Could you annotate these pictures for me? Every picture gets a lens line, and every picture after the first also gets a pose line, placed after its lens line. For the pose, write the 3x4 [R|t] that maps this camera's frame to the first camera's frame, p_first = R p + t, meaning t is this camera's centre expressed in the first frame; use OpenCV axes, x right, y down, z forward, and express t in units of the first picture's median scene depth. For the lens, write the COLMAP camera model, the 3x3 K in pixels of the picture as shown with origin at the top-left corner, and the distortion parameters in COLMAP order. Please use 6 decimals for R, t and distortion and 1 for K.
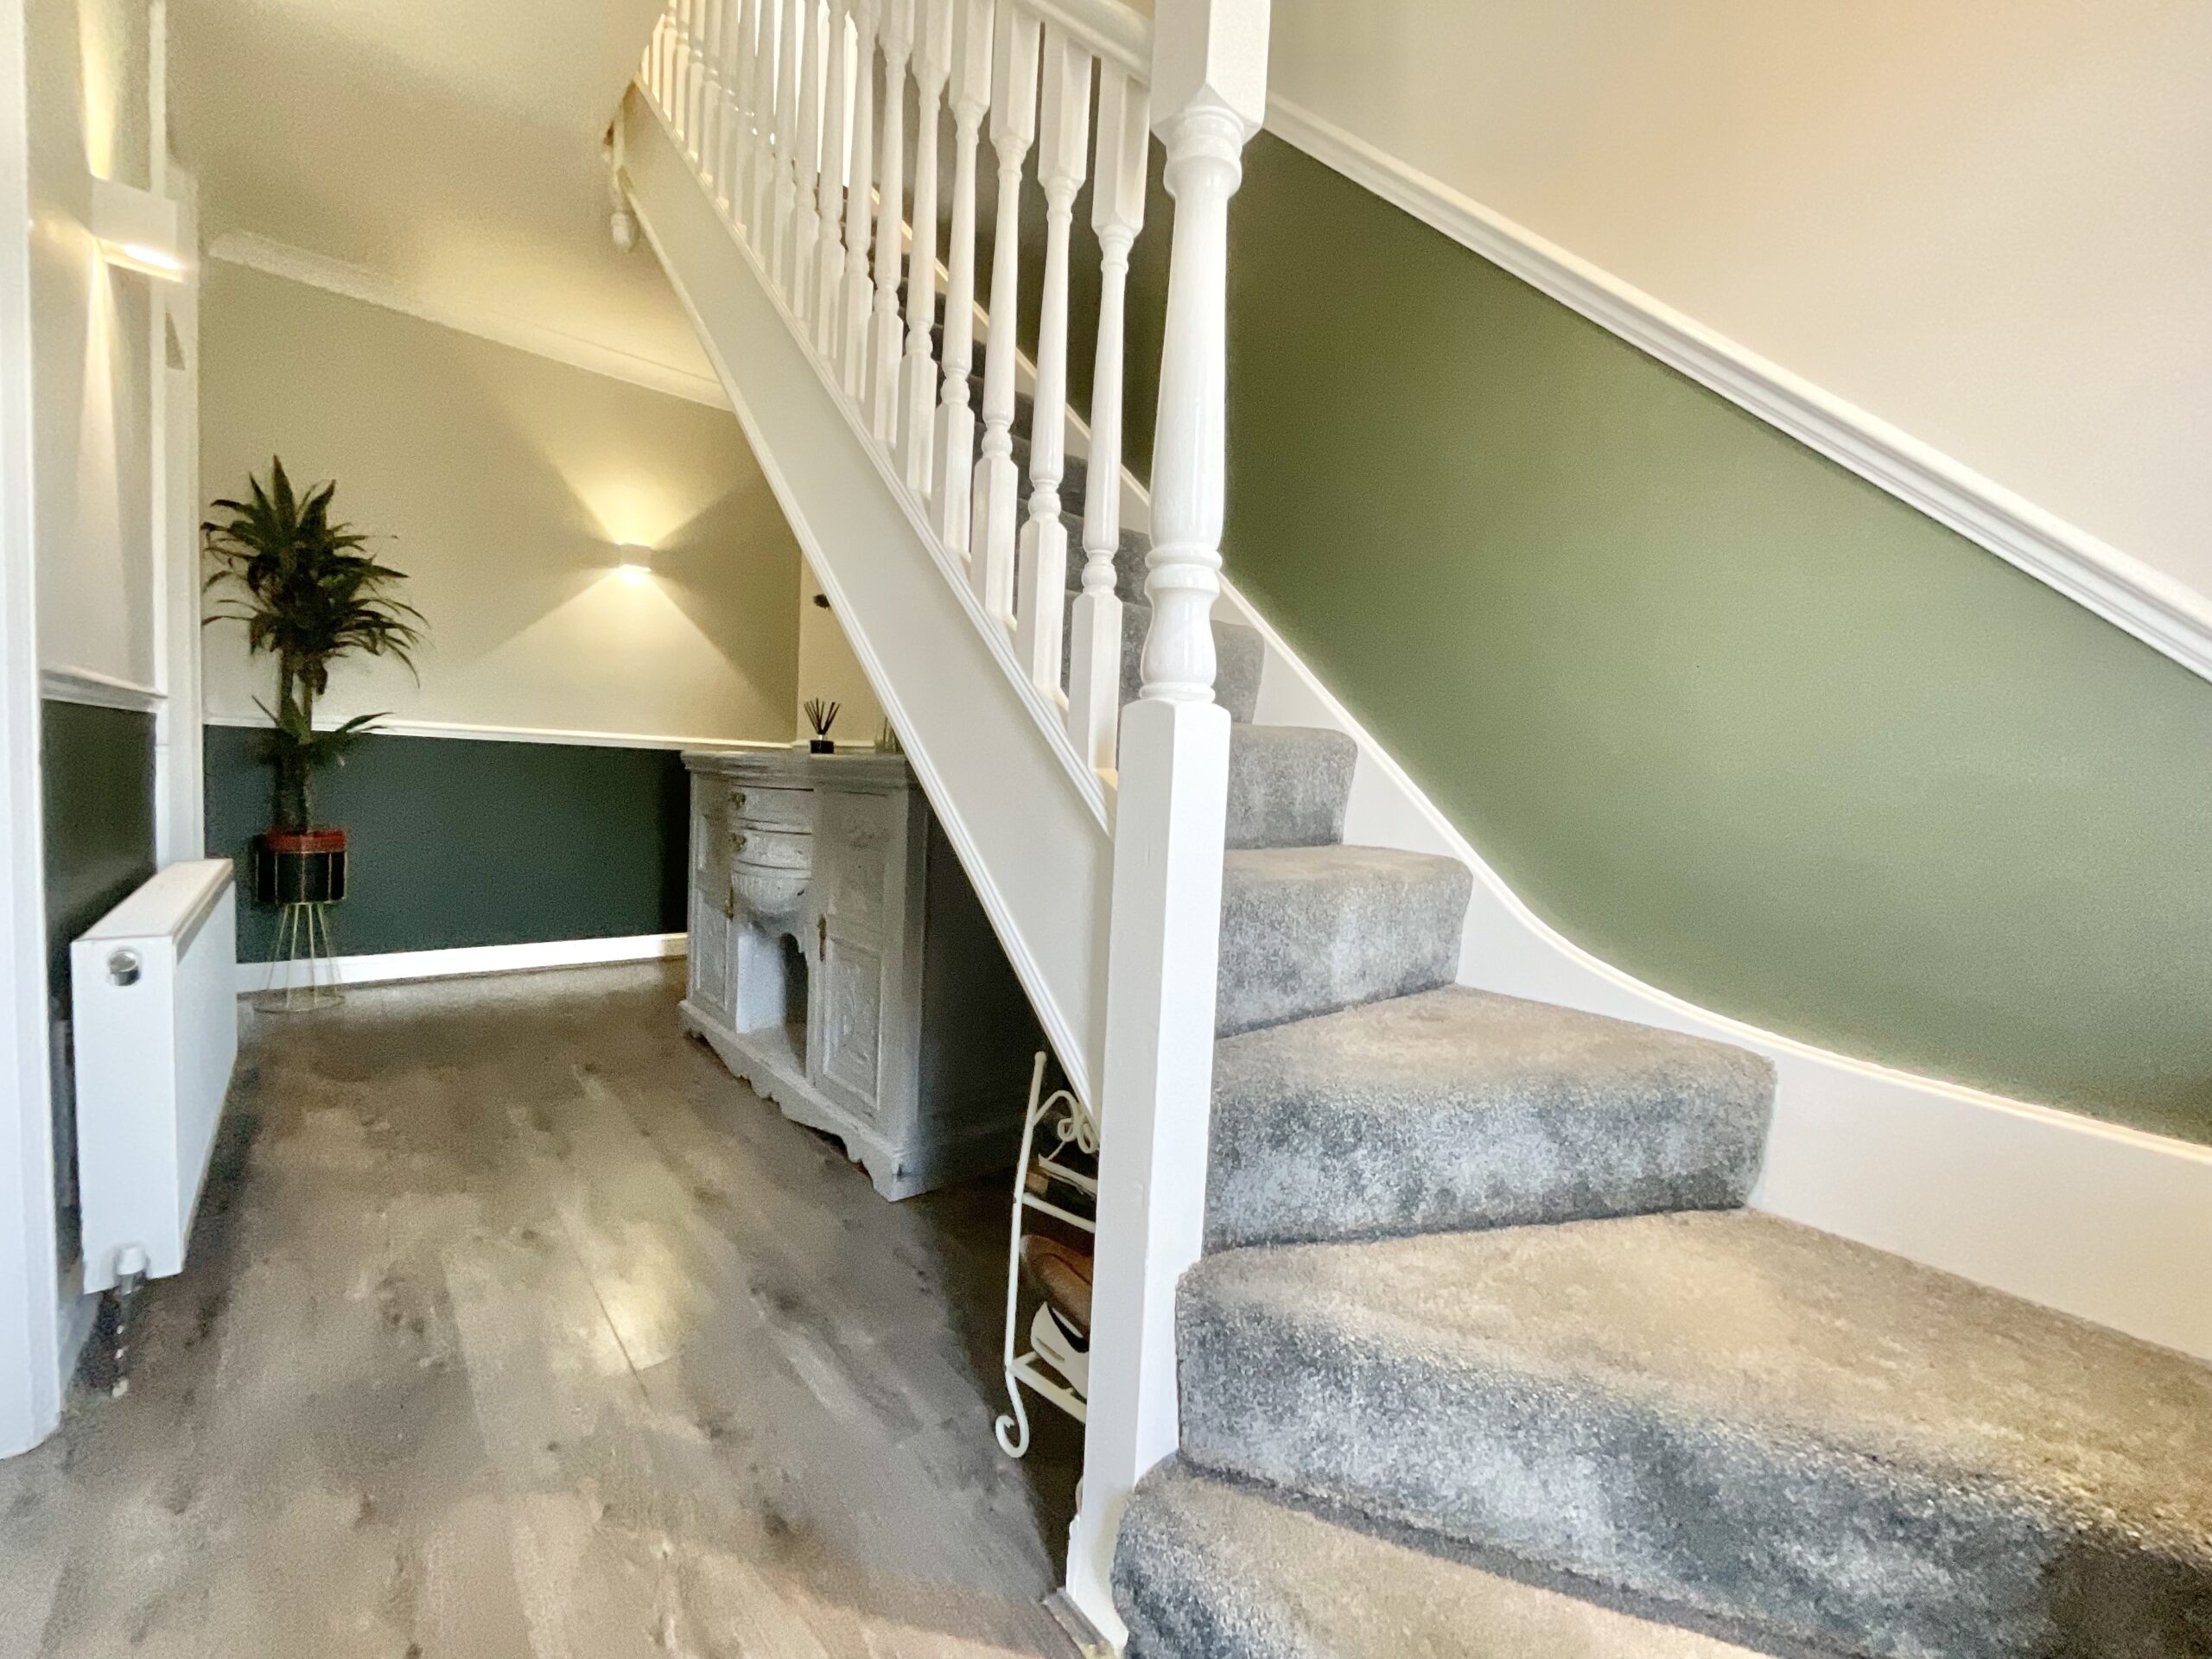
lens RADIAL K [[894.0, 0, 1106.0], [0, 894.0, 829.5], [0, 0, 1]] dist [-0.000451, 0.000168]
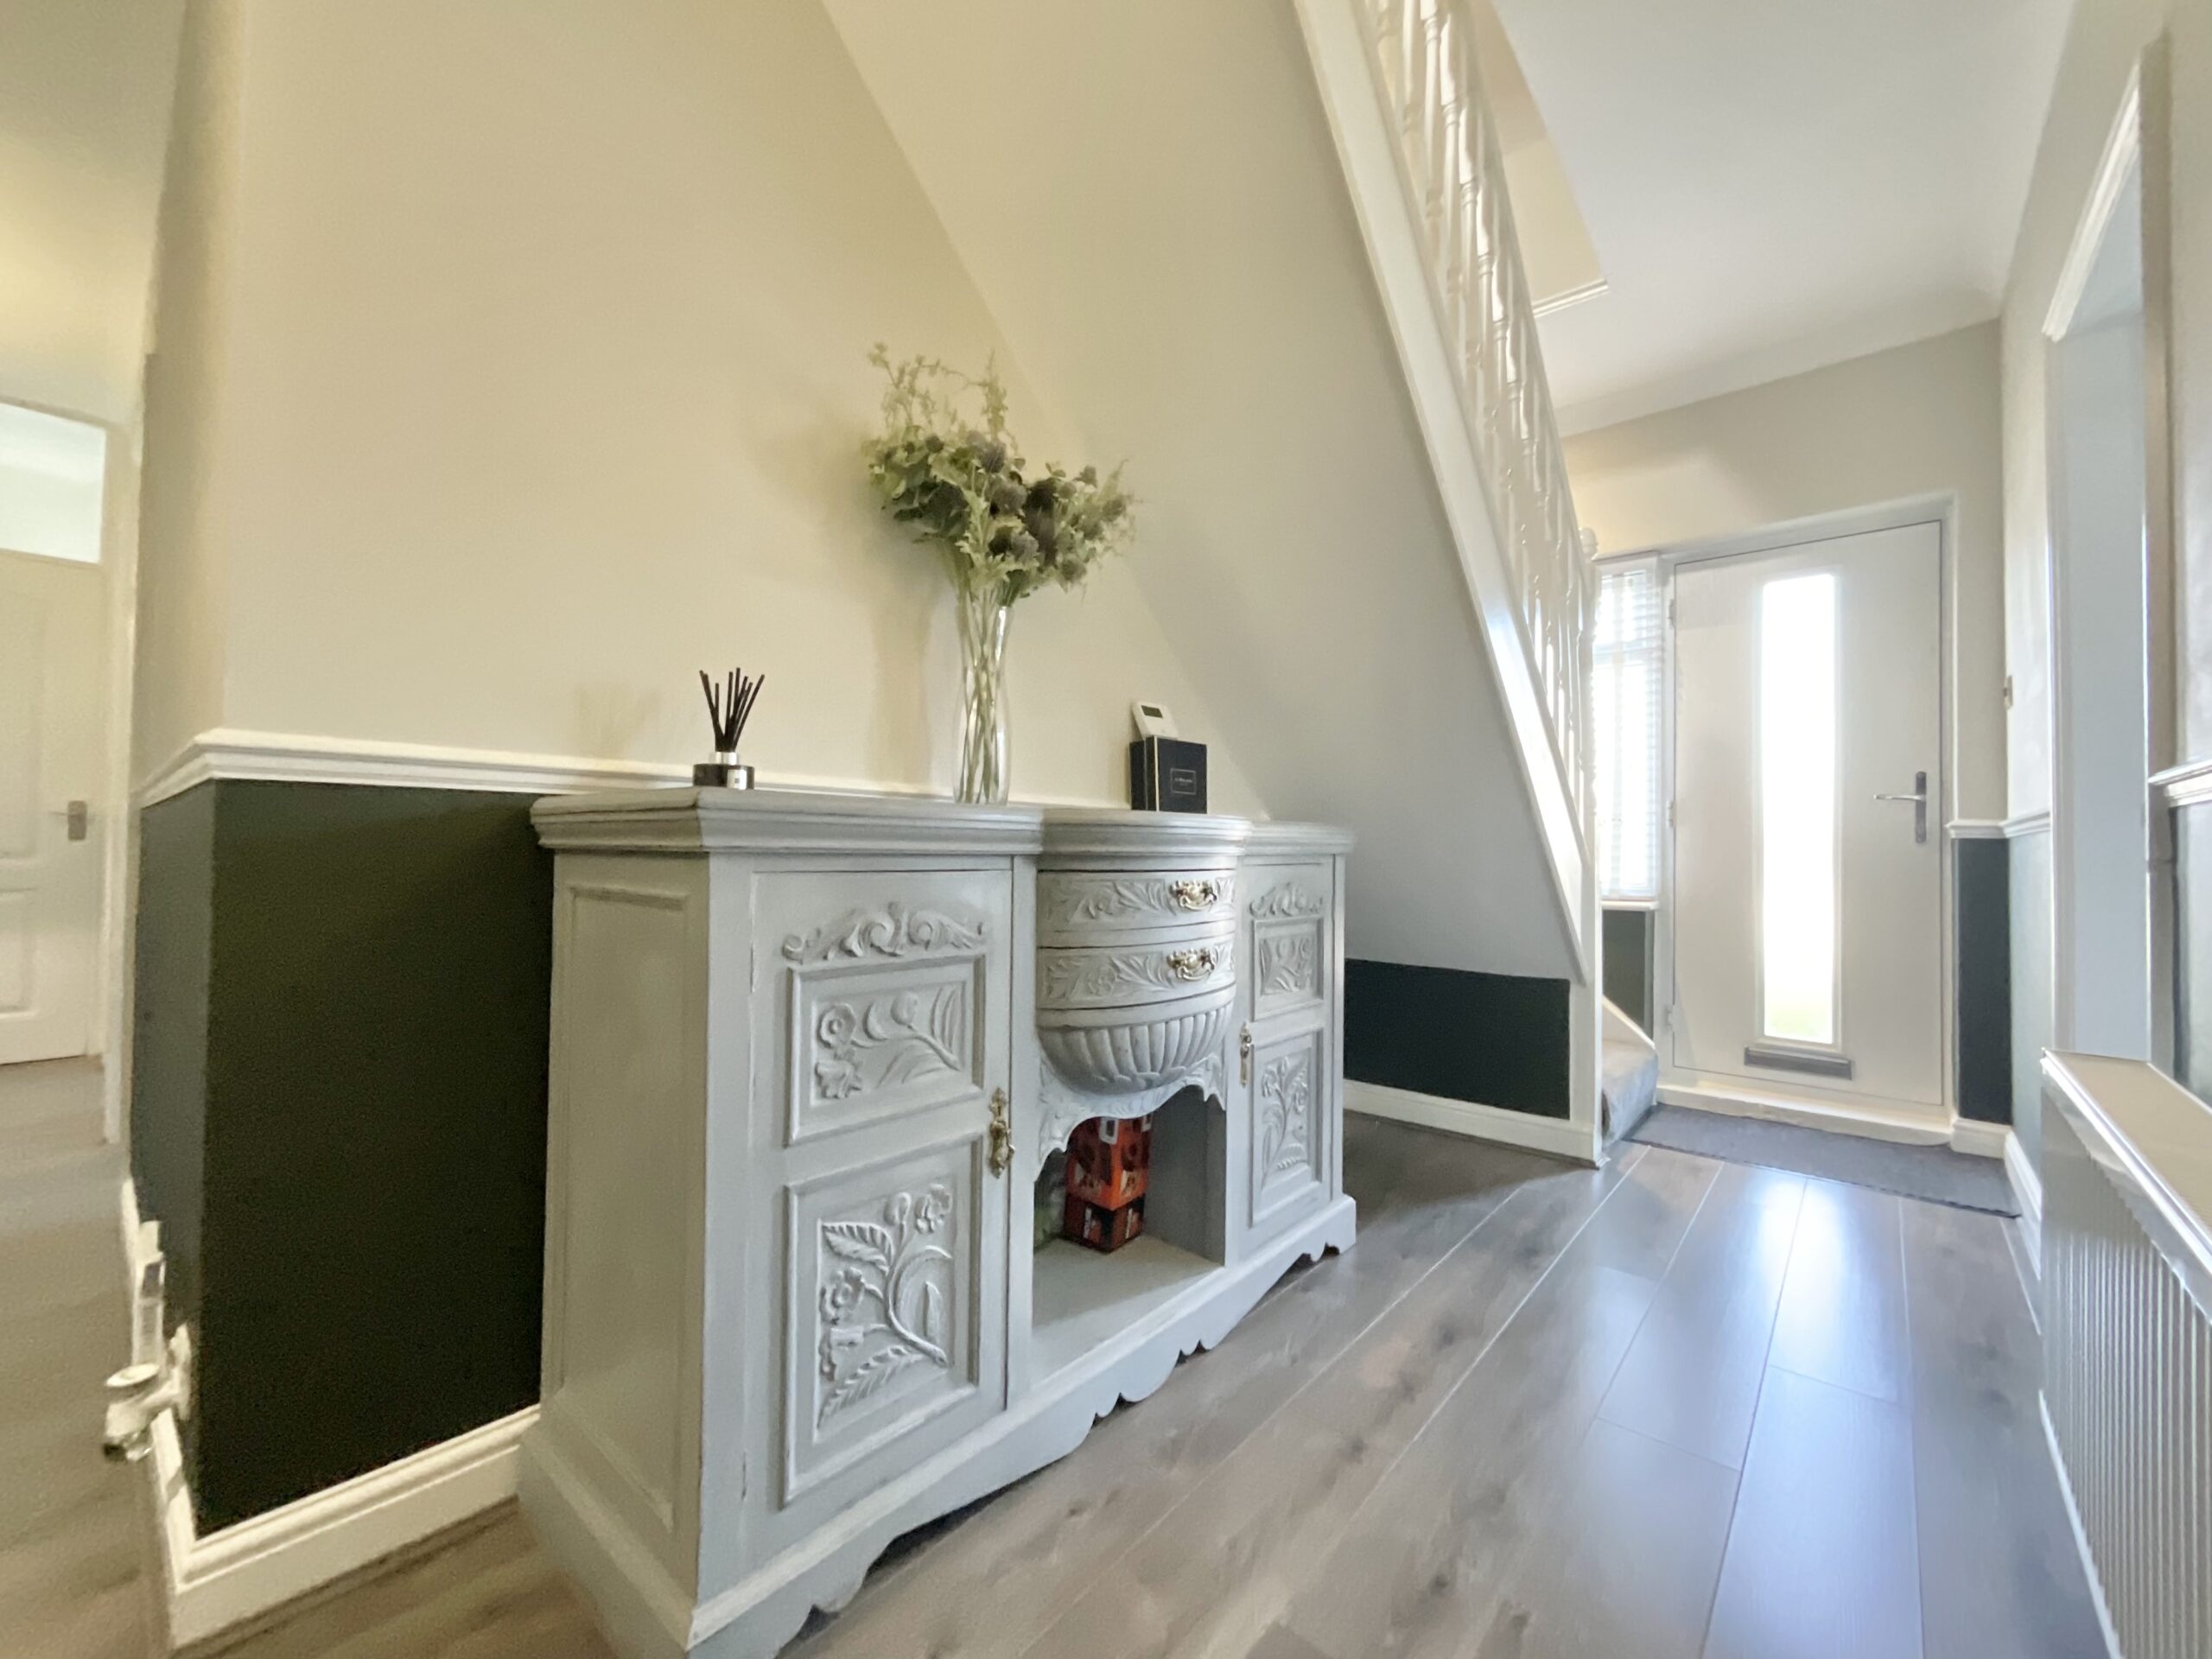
lens RADIAL K [[894.5, 0, 1106.0], [0, 894.5, 829.5], [0, 0, 1]] dist [-0.005201, 0.000187]
pose [[-0.135476, -0.024187, 0.990485, -1.027223], [0.049800, 0.998272, 0.031188, -0.096081], [-0.989528, 0.053551, -0.134037, 1.174451]]
